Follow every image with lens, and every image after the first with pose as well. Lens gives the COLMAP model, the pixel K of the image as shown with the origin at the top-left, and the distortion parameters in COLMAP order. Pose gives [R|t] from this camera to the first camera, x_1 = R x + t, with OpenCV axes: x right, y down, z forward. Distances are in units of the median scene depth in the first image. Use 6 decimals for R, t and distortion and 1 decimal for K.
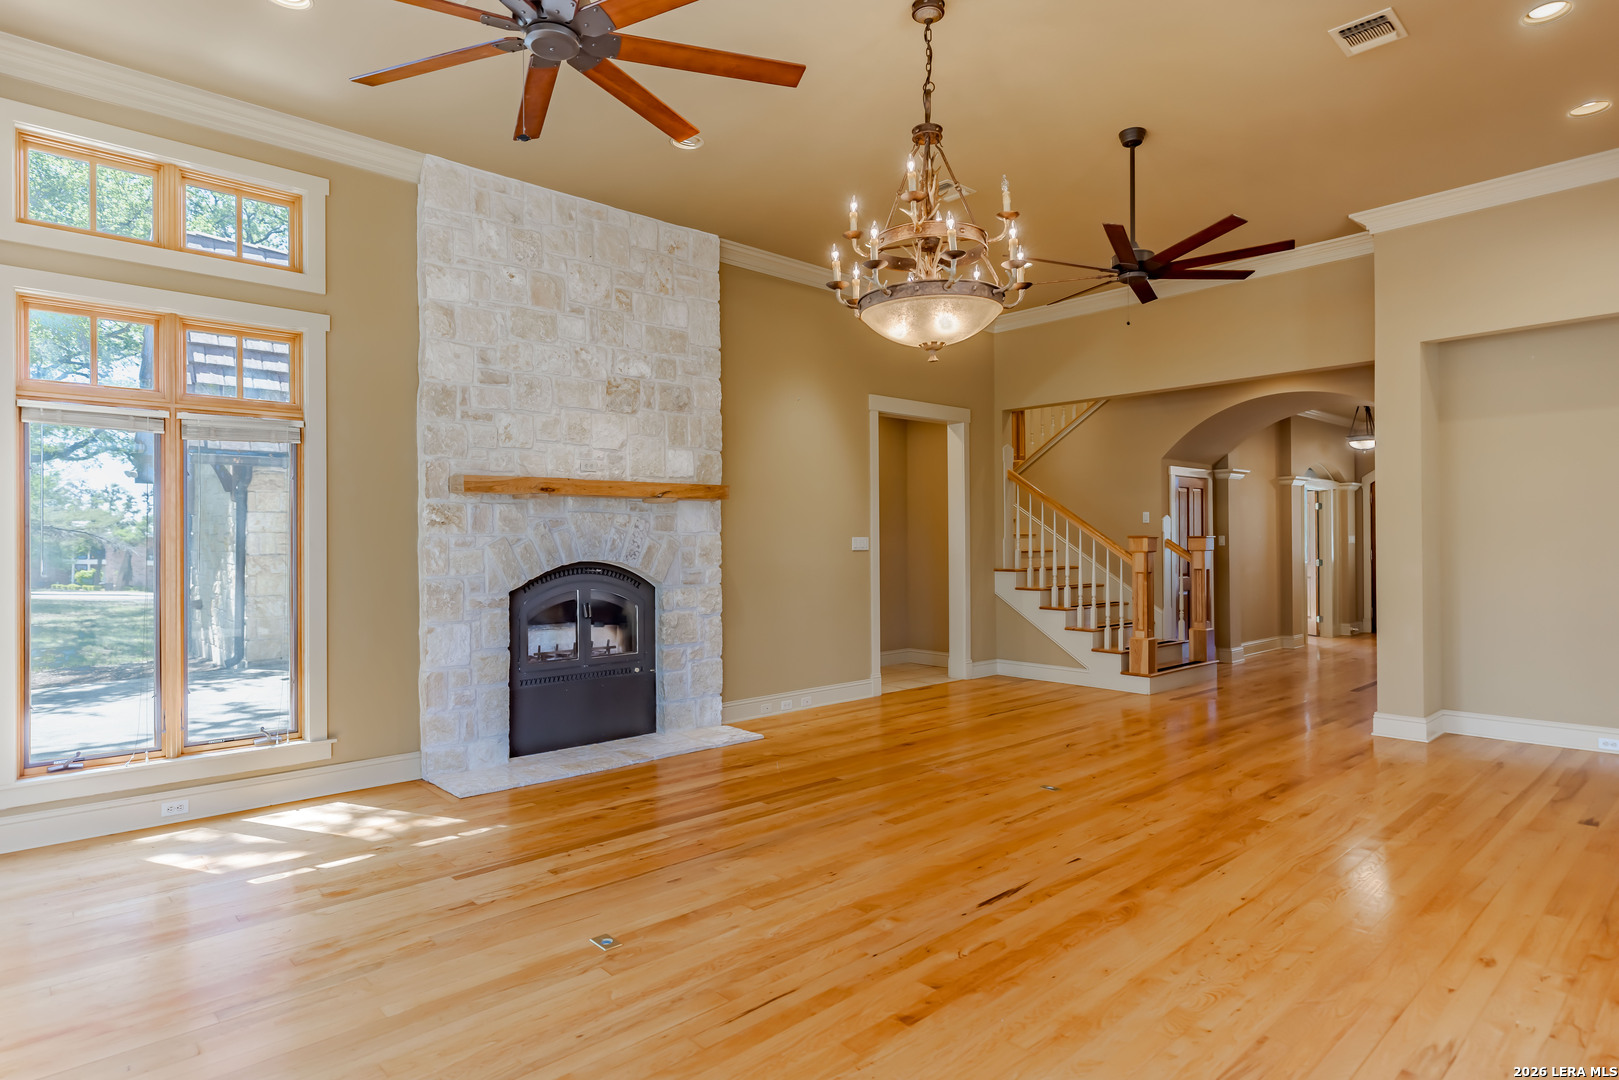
lens RADIAL K [[896.7, 0, 814.1], [0, 896.7, 540.7], [0, 0, 1]] dist [-0.002009, 0.001066]
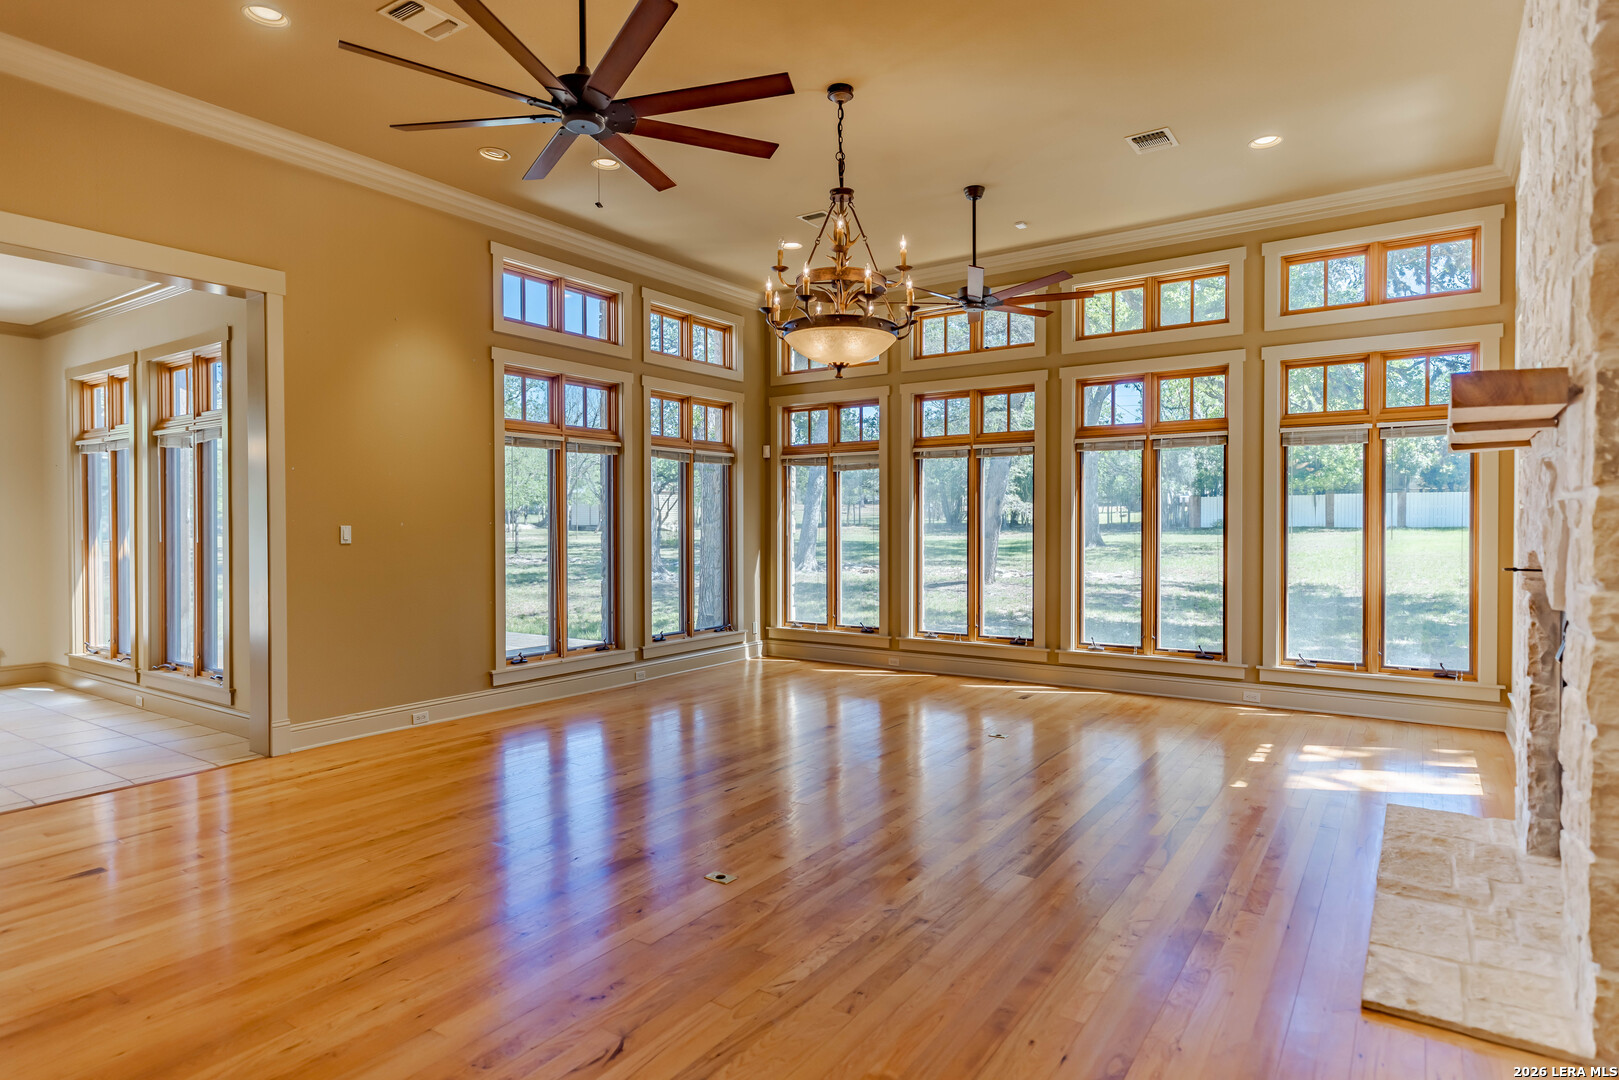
lens RADIAL K [[896.7, 0, 807.0], [0, 896.7, 534.4], [0, 0, 1]] dist [-0.002009, 0.001066]
pose [[0.972579, 0.000114, 0.232572, -0.249222], [-0.001756, 0.999975, 0.006856, 0.005664], [-0.232566, -0.007077, 0.972555, -0.232793]]
